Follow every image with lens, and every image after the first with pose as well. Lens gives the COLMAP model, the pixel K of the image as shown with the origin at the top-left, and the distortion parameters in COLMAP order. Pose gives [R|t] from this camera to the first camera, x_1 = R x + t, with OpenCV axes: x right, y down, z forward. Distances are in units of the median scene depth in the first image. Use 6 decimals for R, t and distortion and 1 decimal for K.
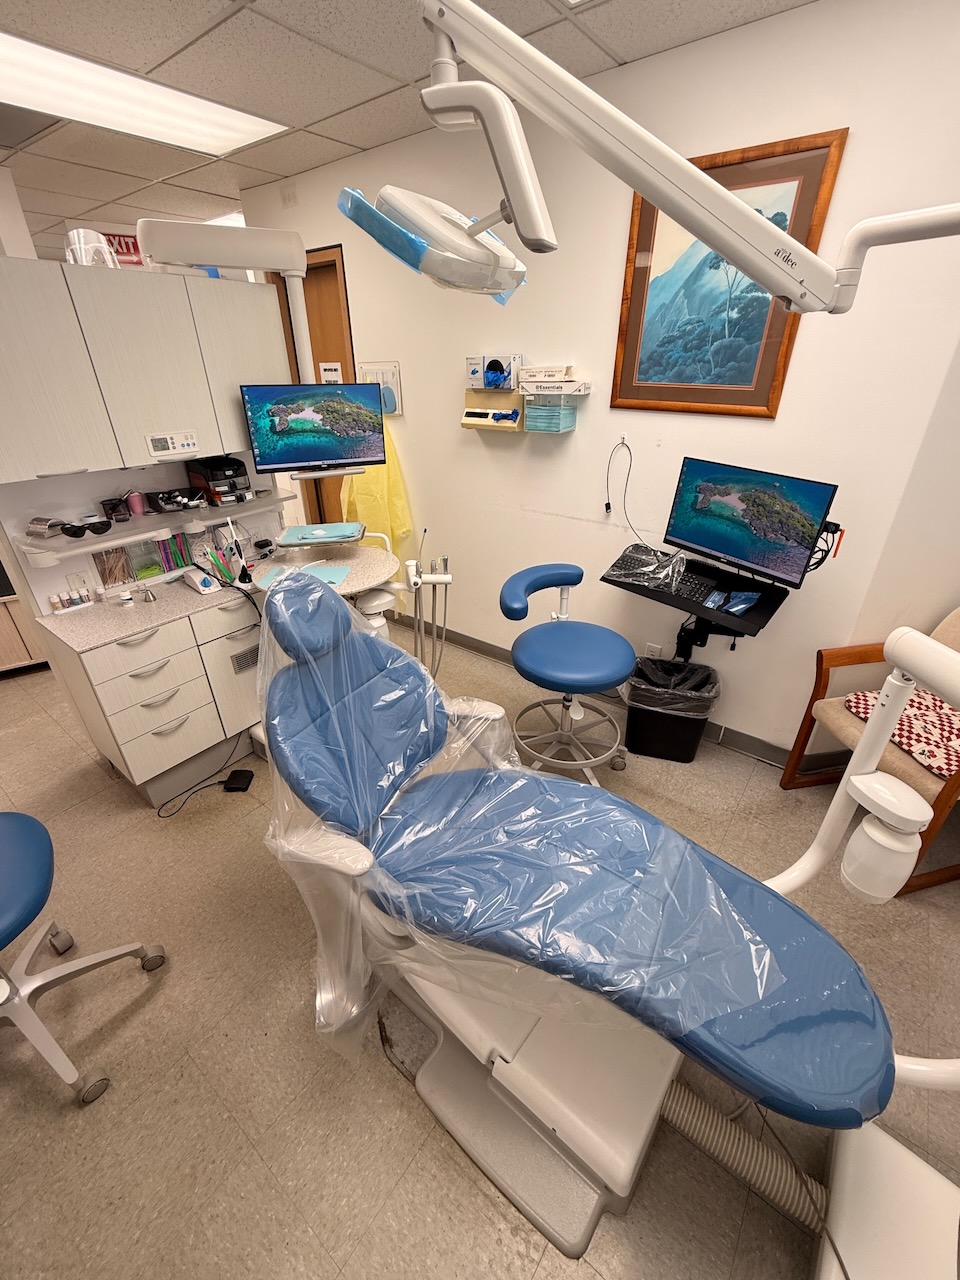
lens RADIAL K [[521.4, 0, 482.0], [0, 521.4, 636.9], [0, 0, 1]] dist [-0.004245, 0.000293]
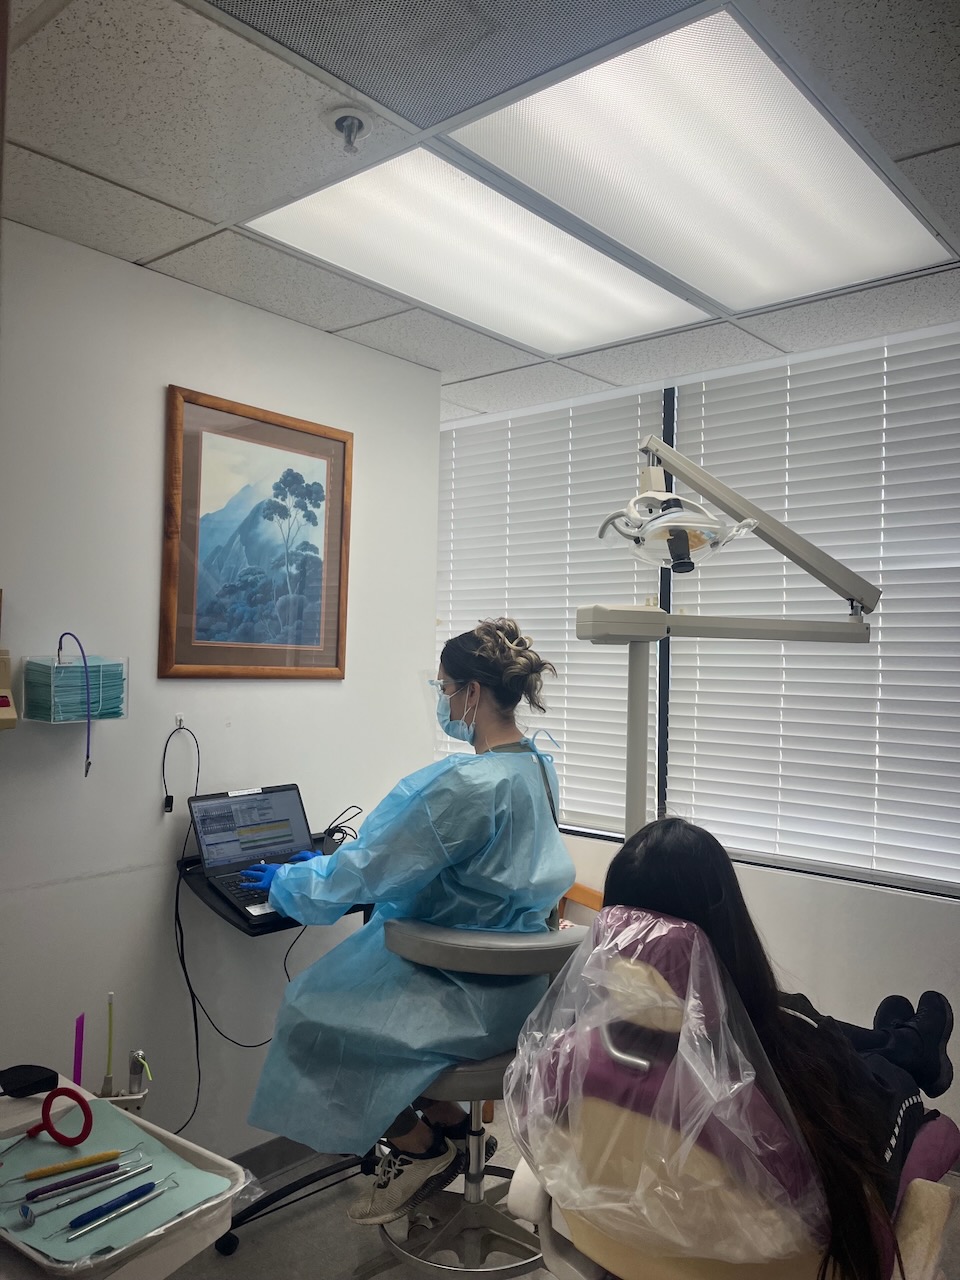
lens RADIAL K [[974.9, 0, 471.3], [0, 974.9, 646.5], [0, 0, 1]] dist [0.060023, -0.083977]
pose [[0.067690, 0.018764, 0.997530, -1.070526], [0.450691, 0.891423, -0.047351, -0.296961], [-0.890110, 0.452783, 0.051884, 0.702891]]
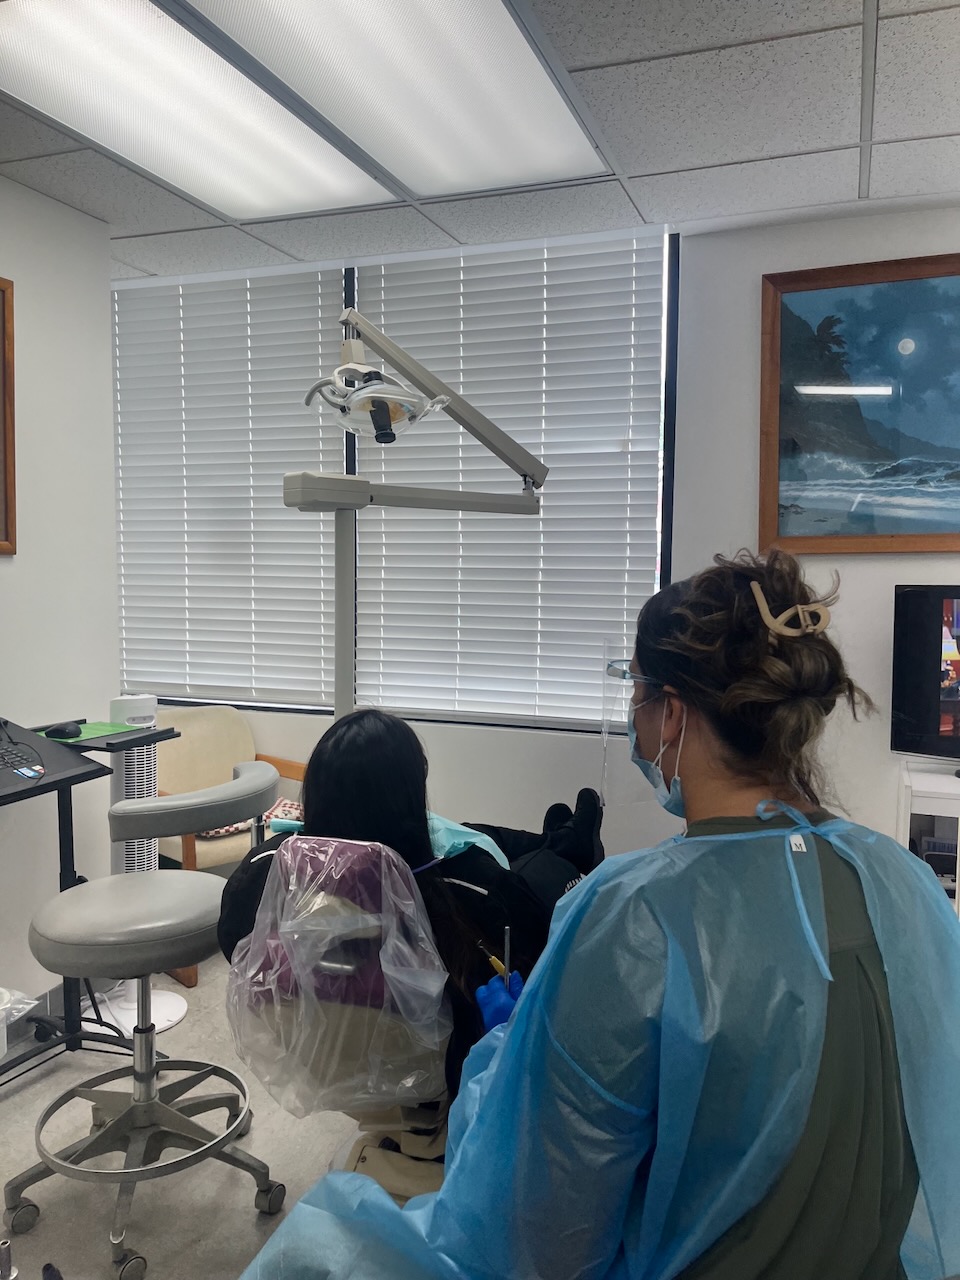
lens RADIAL K [[974.9, 0, 497.7], [0, 974.9, 635.9], [0, 0, 1]] dist [0.060023, -0.083977]
pose [[-0.302603, -0.069369, 0.950589, -1.140312], [0.440515, 0.874253, 0.204029, -0.292714], [-0.845209, 0.480489, -0.233993, 0.791229]]
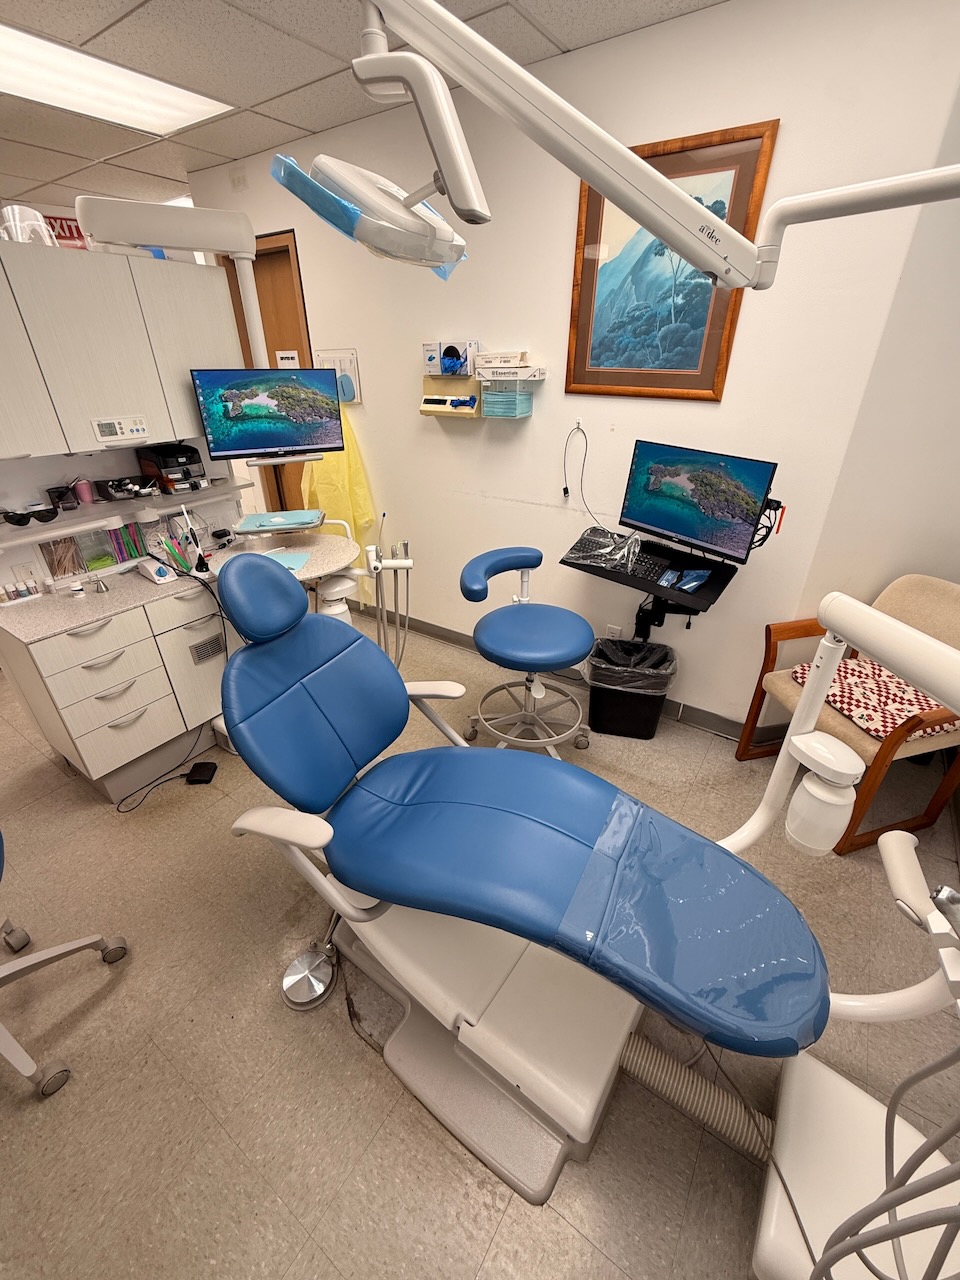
lens RADIAL K [[521.4, 0, 482.7], [0, 521.4, 637.2], [0, 0, 1]] dist [-0.004245, 0.000293]
pose [[0.998284, -0.025148, 0.052888, 0.023303], [0.024789, 0.999665, 0.007424, 0.030667], [-0.053057, -0.006100, 0.998573, -0.014125]]
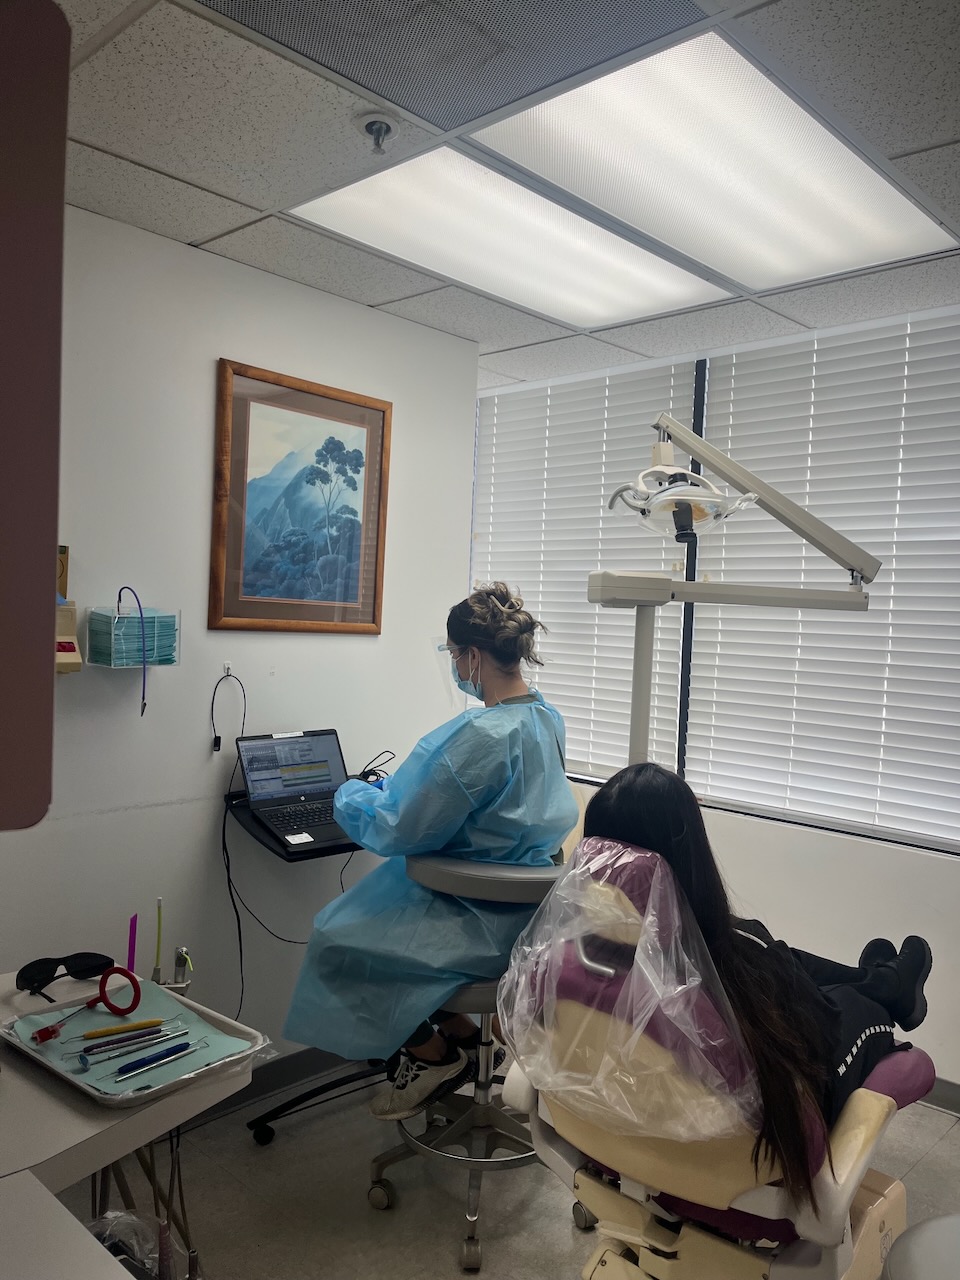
lens RADIAL K [[974.9, 0, 483.5], [0, 974.9, 651.1], [0, 0, 1]] dist [0.060023, -0.083977]
pose [[0.114911, -0.026729, 0.993016, -1.179127], [0.429046, 0.902927, -0.025345, -0.269595], [-0.895943, 0.428962, 0.115225, 0.644892]]
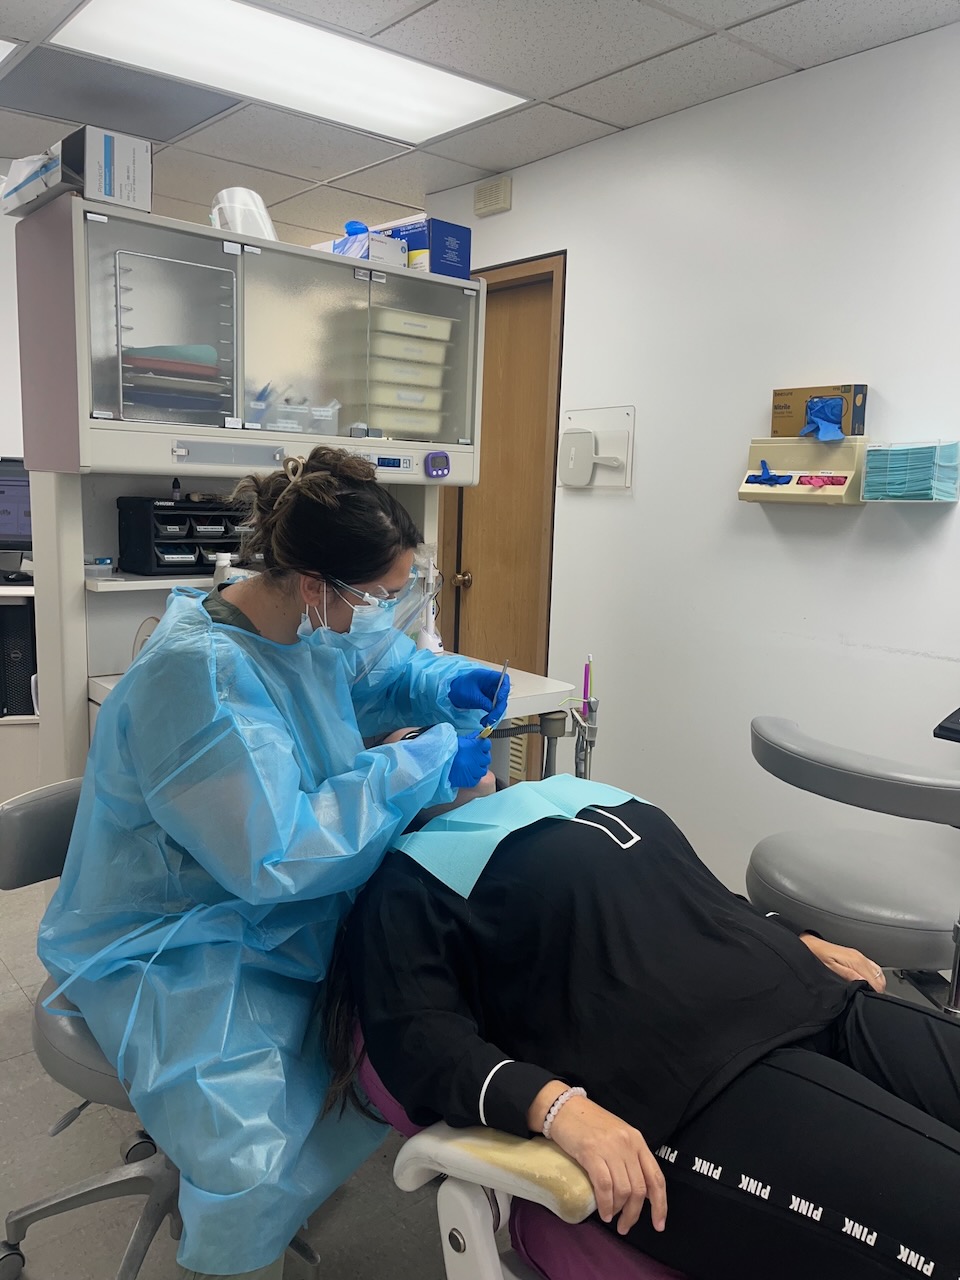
lens RADIAL K [[974.9, 0, 474.5], [0, 974.9, 641.9], [0, 0, 1]] dist [0.060023, -0.083977]
pose [[0.972777, 0.075888, -0.218966, -0.104403], [-0.143759, 0.938699, -0.313334, 0.186780], [0.181764, 0.336283, 0.924054, -0.023223]]
